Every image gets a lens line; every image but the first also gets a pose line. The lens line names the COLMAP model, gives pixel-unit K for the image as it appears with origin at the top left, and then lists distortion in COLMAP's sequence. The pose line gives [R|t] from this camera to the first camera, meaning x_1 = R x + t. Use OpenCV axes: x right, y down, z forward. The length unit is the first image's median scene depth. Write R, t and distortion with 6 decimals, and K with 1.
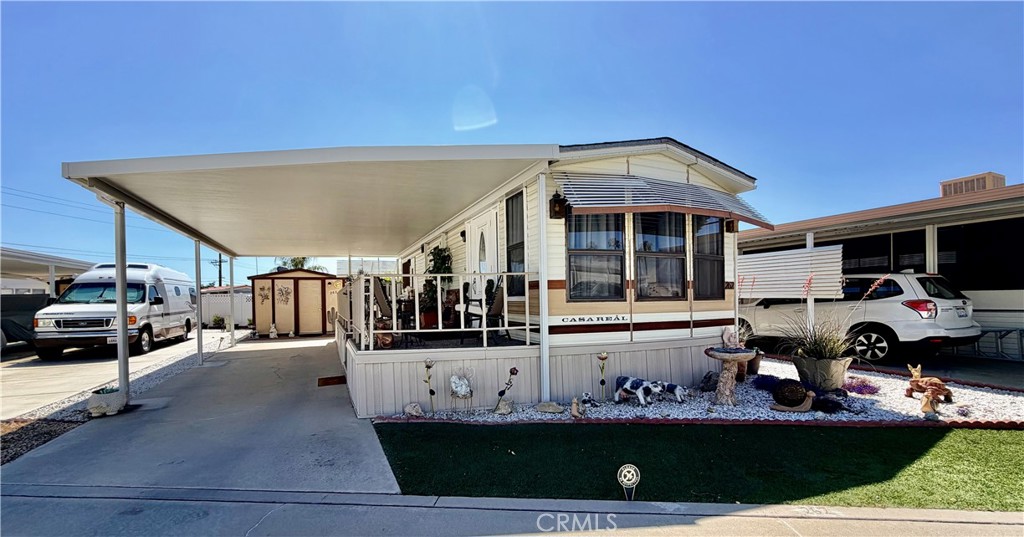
lens RADIAL K [[412.3, 0, 510.9], [0, 412.3, 296.9], [0, 0, 1]] dist [0.000078, 0.000073]
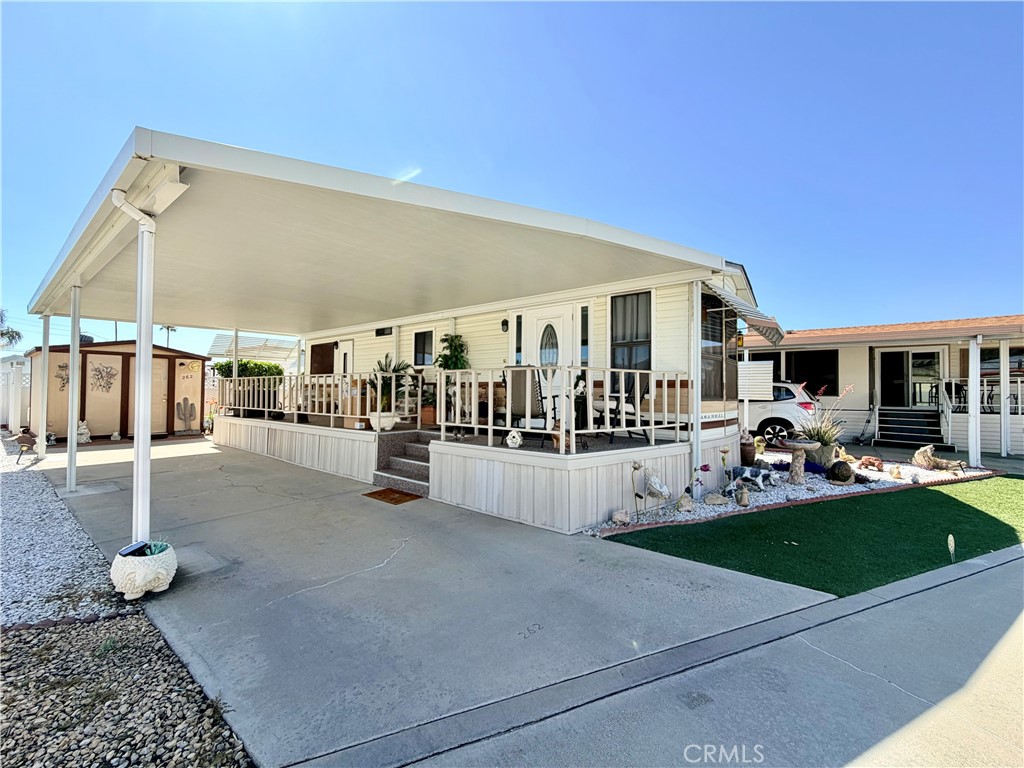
lens RADIAL K [[411.8, 0, 512.0], [0, 411.8, 384.0], [0, 0, 1]] dist [0.000481, 0.000081]
pose [[0.883139, 0.035005, 0.467803, -0.578516], [-0.027437, 0.999359, -0.022984, 0.004964], [-0.468308, 0.007463, 0.883534, 0.198705]]
